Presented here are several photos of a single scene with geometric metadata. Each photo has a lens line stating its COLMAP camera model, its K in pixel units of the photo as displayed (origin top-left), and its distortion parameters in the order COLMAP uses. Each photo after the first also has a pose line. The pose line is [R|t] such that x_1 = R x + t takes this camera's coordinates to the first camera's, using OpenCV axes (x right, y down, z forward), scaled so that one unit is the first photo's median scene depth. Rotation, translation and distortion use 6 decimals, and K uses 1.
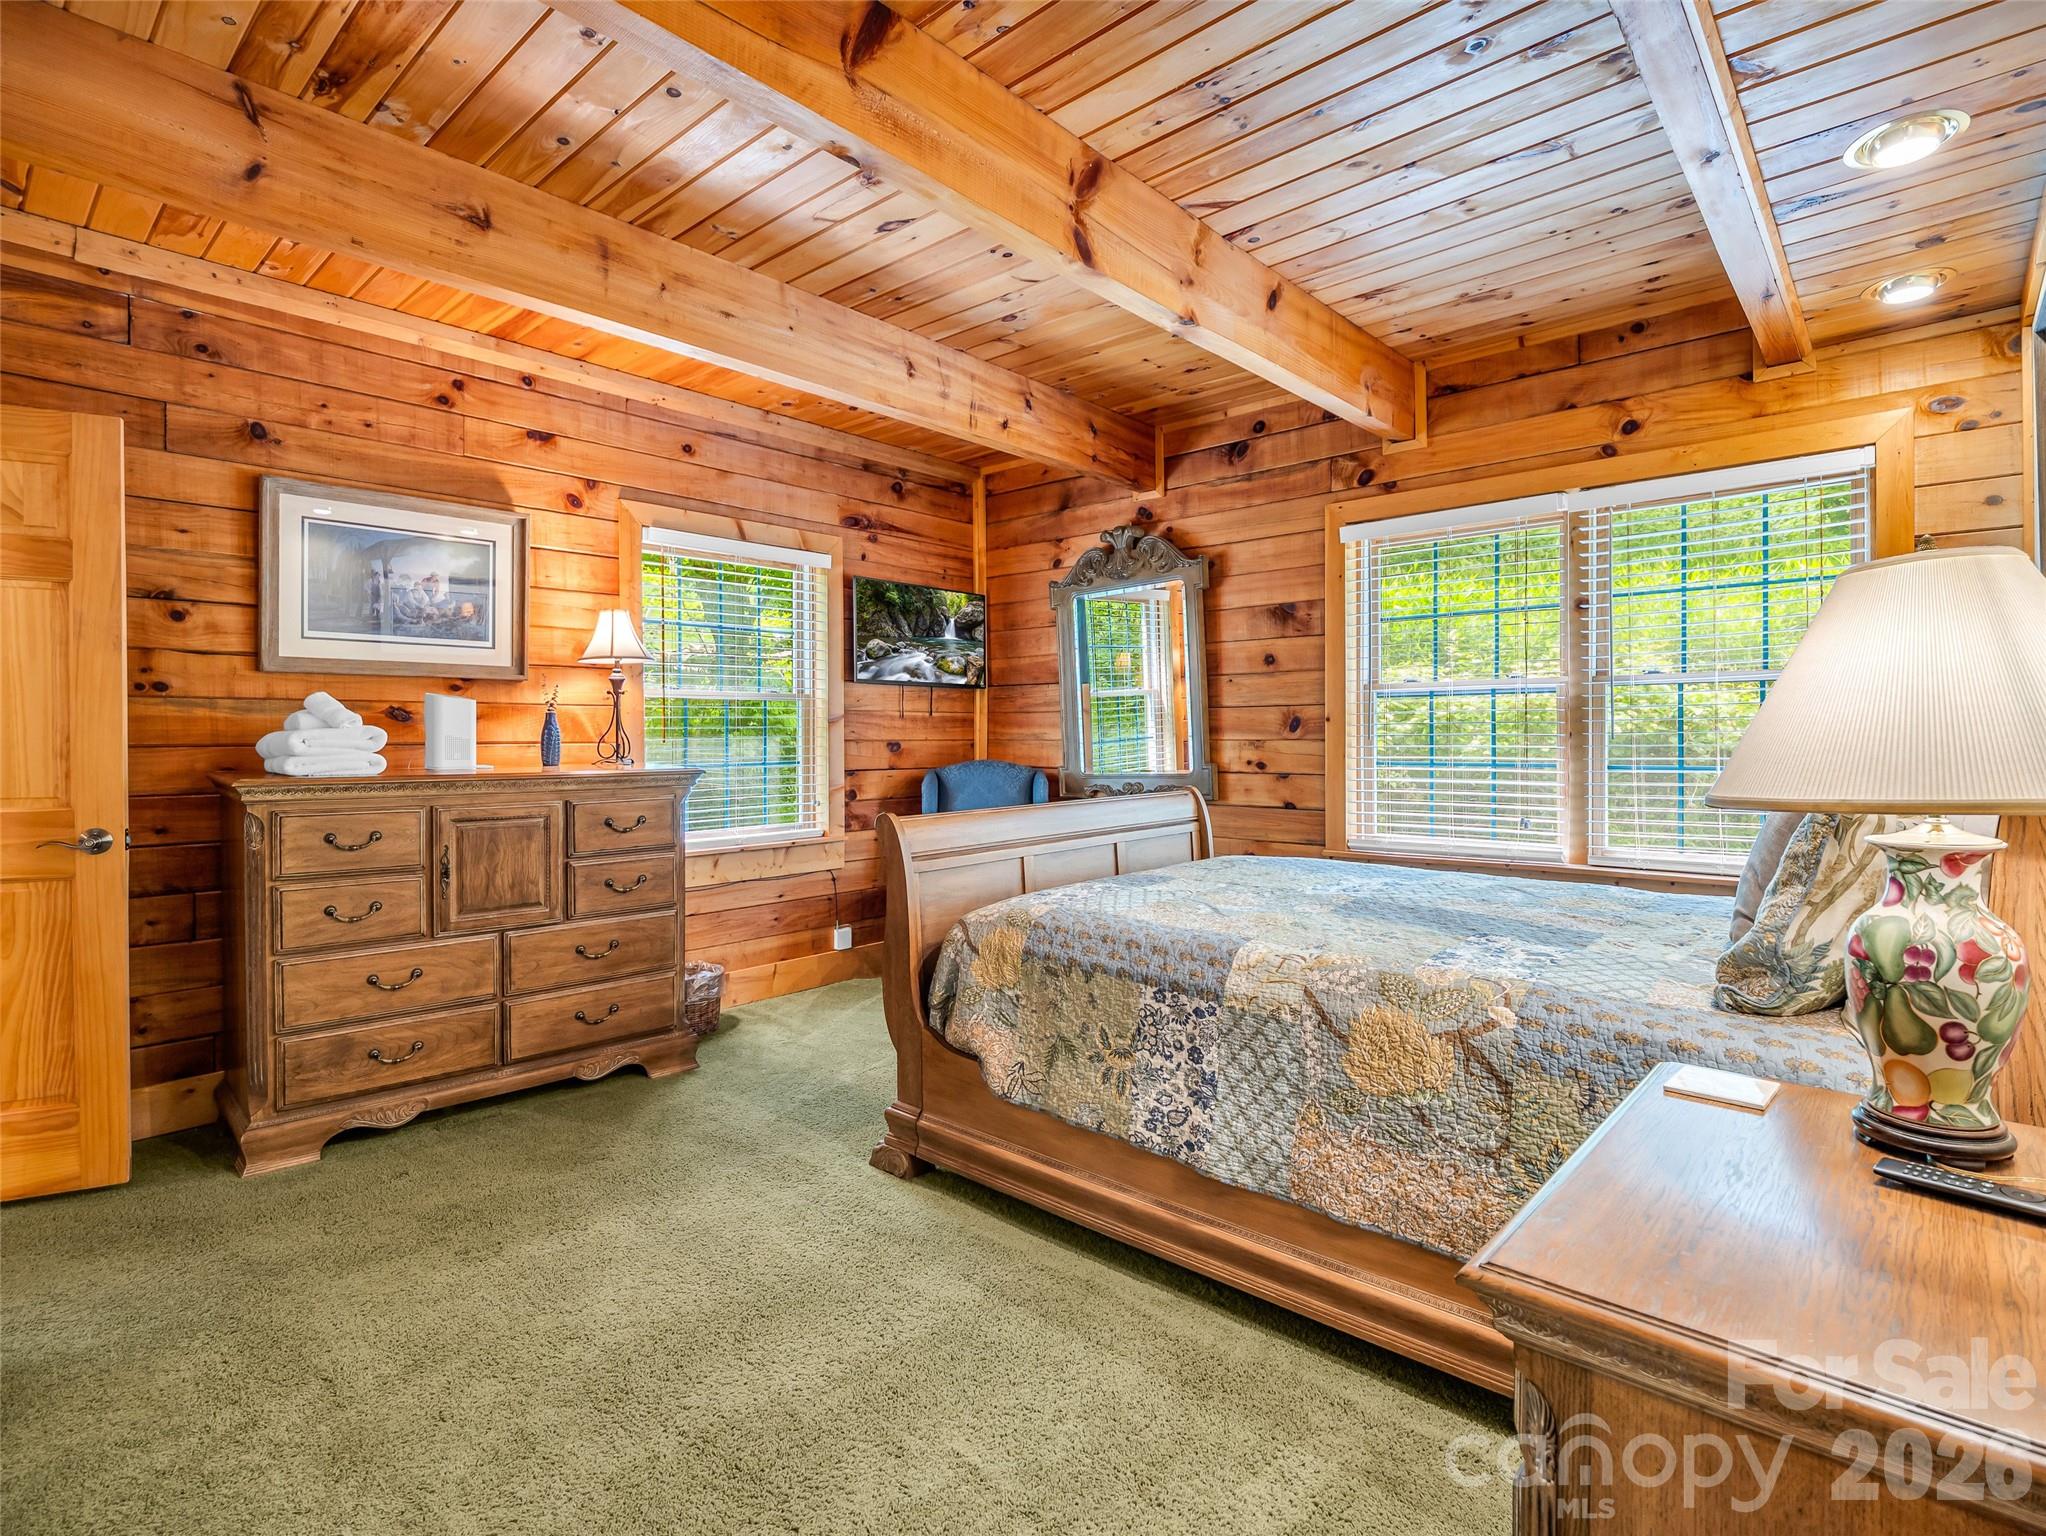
lens RADIAL K [[1005.5, 0, 1040.9], [0, 1005.5, 759.9], [0, 0, 1]] dist [-0.009764, -0.004321]
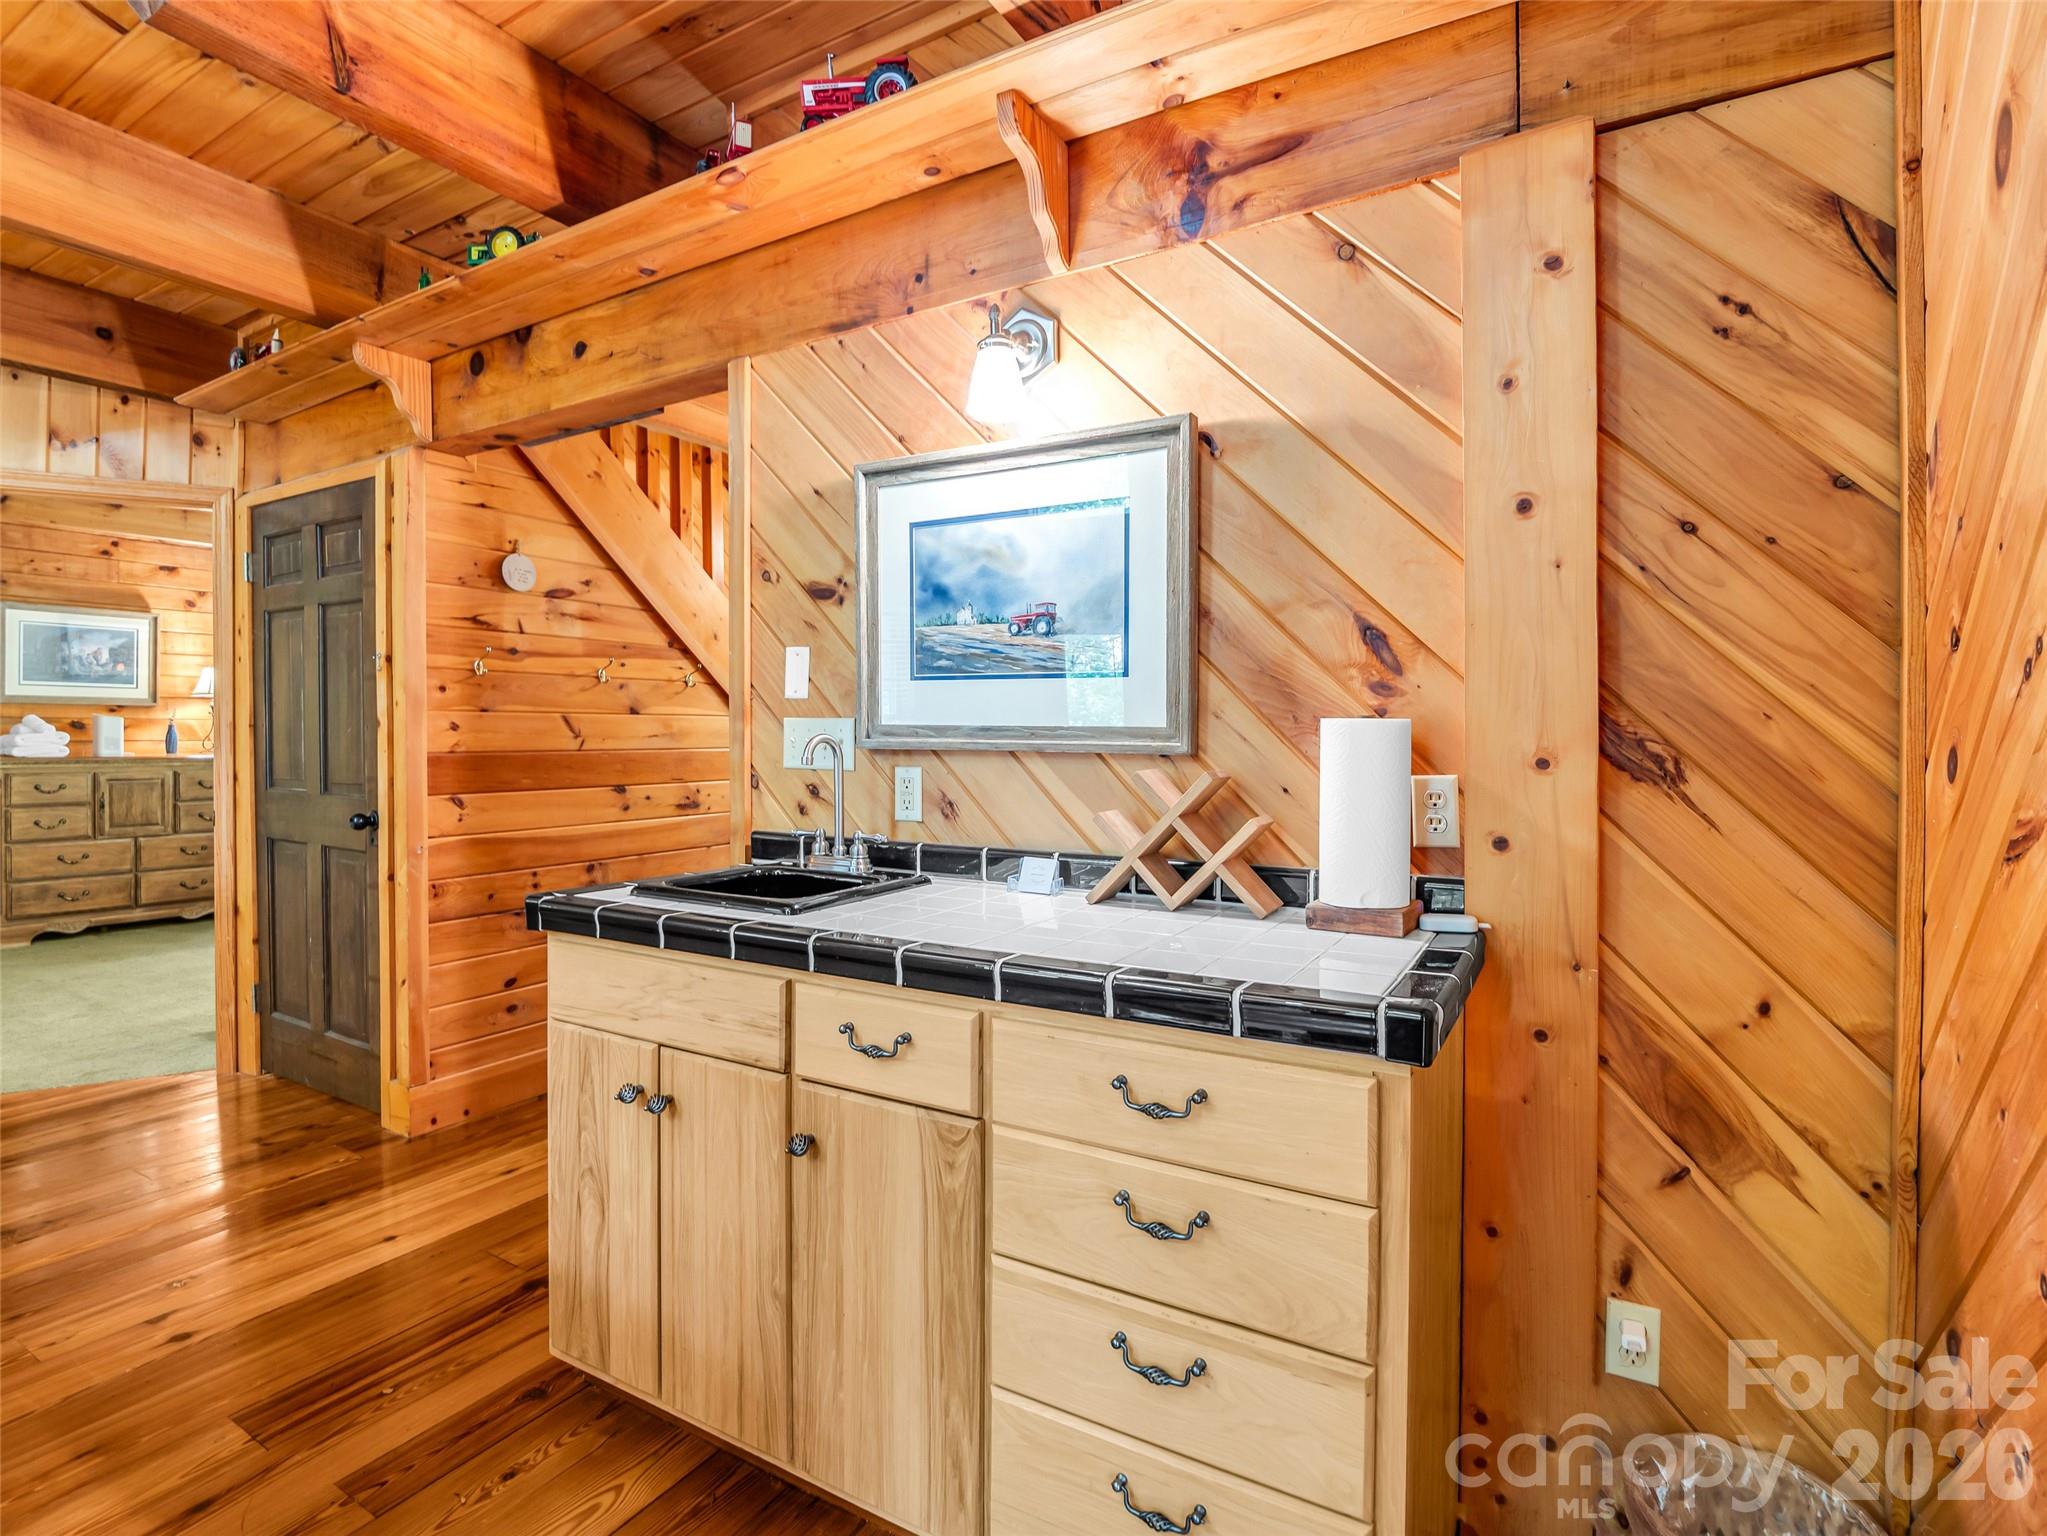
lens RADIAL K [[1006.0, 0, 1015.6], [0, 1006.0, 760.4], [0, 0, 1]] dist [-0.009764, -0.004321]
pose [[0.984638, 0.001658, 0.174602, 0.738102], [-0.001436, 0.999998, -0.001397, 0.019647], [-0.174604, 0.001125, 0.984638, -1.099923]]
